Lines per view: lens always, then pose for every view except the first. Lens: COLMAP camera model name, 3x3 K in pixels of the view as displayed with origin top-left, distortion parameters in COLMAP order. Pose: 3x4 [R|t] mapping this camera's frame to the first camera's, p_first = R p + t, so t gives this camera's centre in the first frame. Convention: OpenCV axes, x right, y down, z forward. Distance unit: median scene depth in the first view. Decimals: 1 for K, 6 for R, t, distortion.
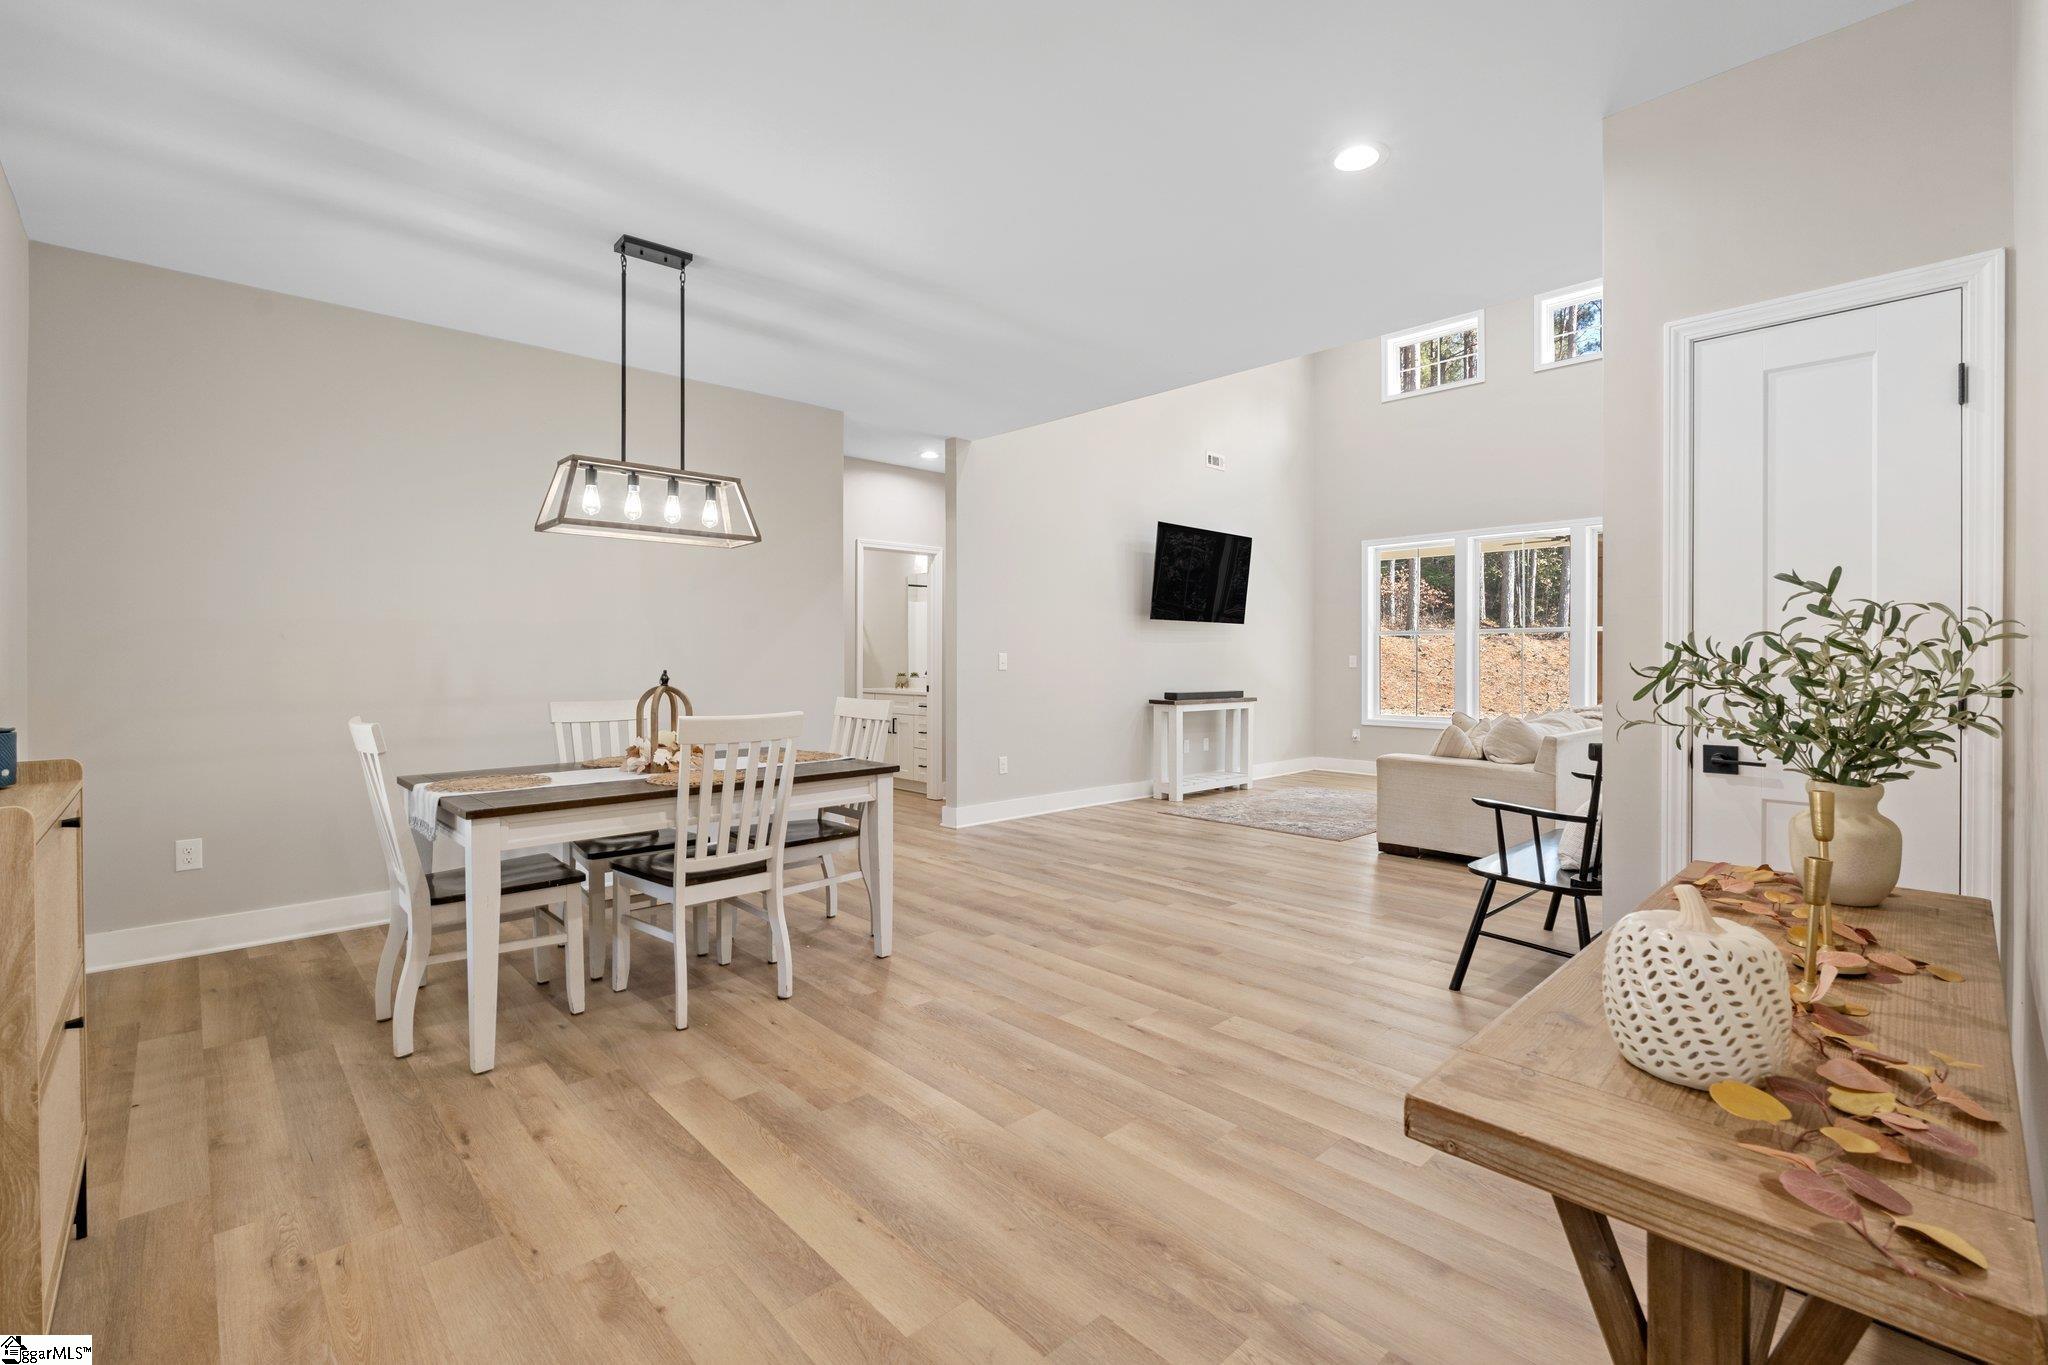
lens RADIAL K [[887.3, 0, 1039.6], [0, 887.3, 661.4], [0, 0, 1]] dist [-0.004782, -0.000007]
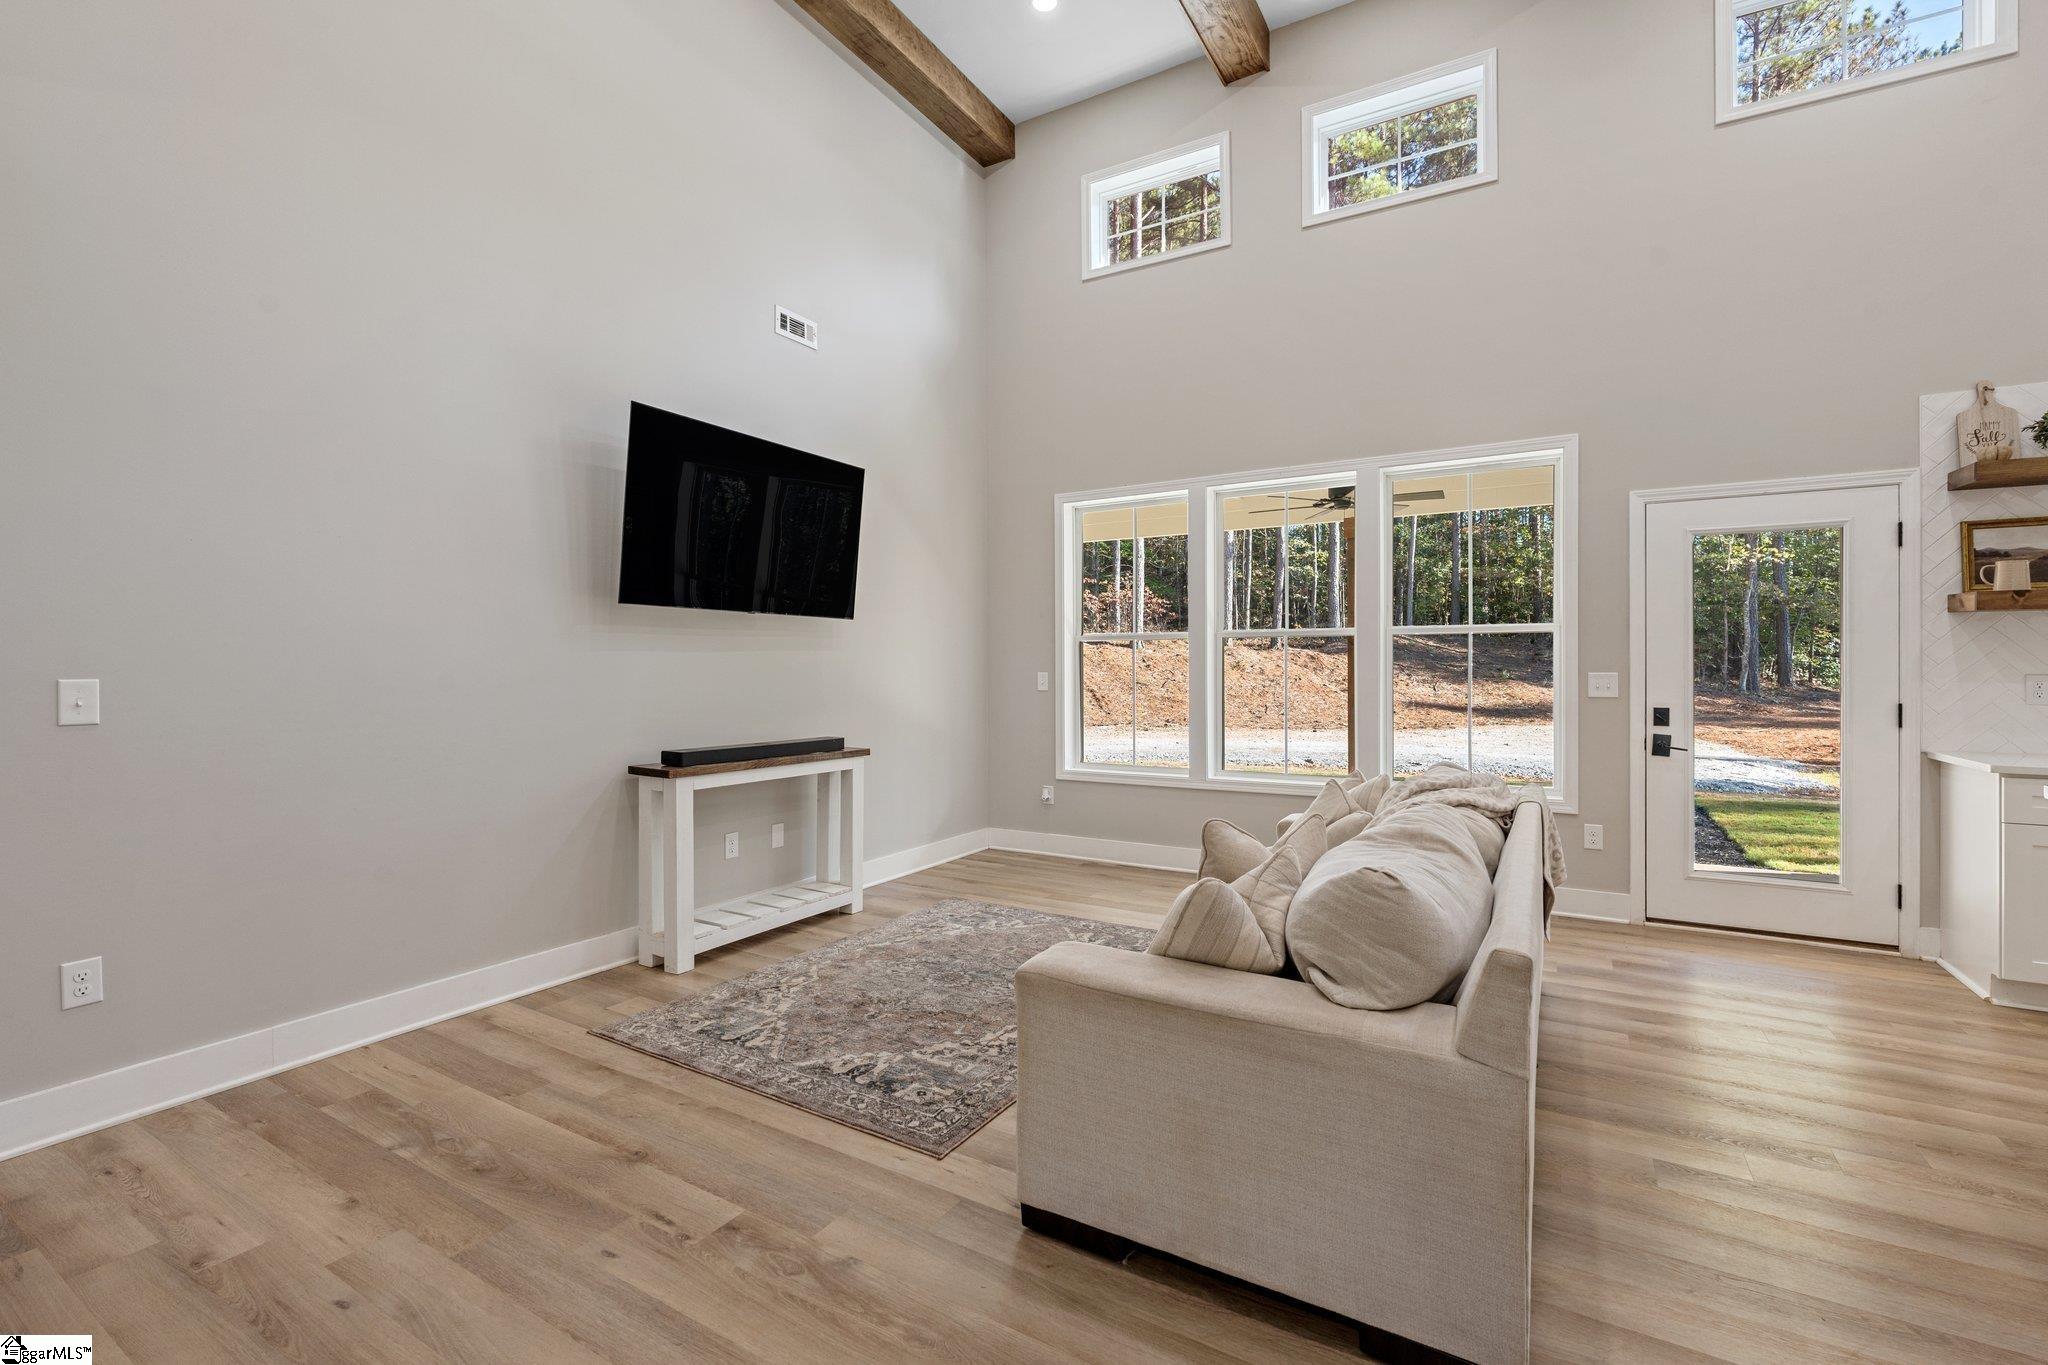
lens RADIAL K [[887.3, 0, 1026.9], [0, 887.3, 670.8], [0, 0, 1]] dist [-0.004782, -0.000007]
pose [[0.963148, -0.003832, 0.268945, 0.190463], [0.003959, 0.999992, 0.000071, -0.008936], [-0.268944, 0.000996, 0.963155, 0.430884]]
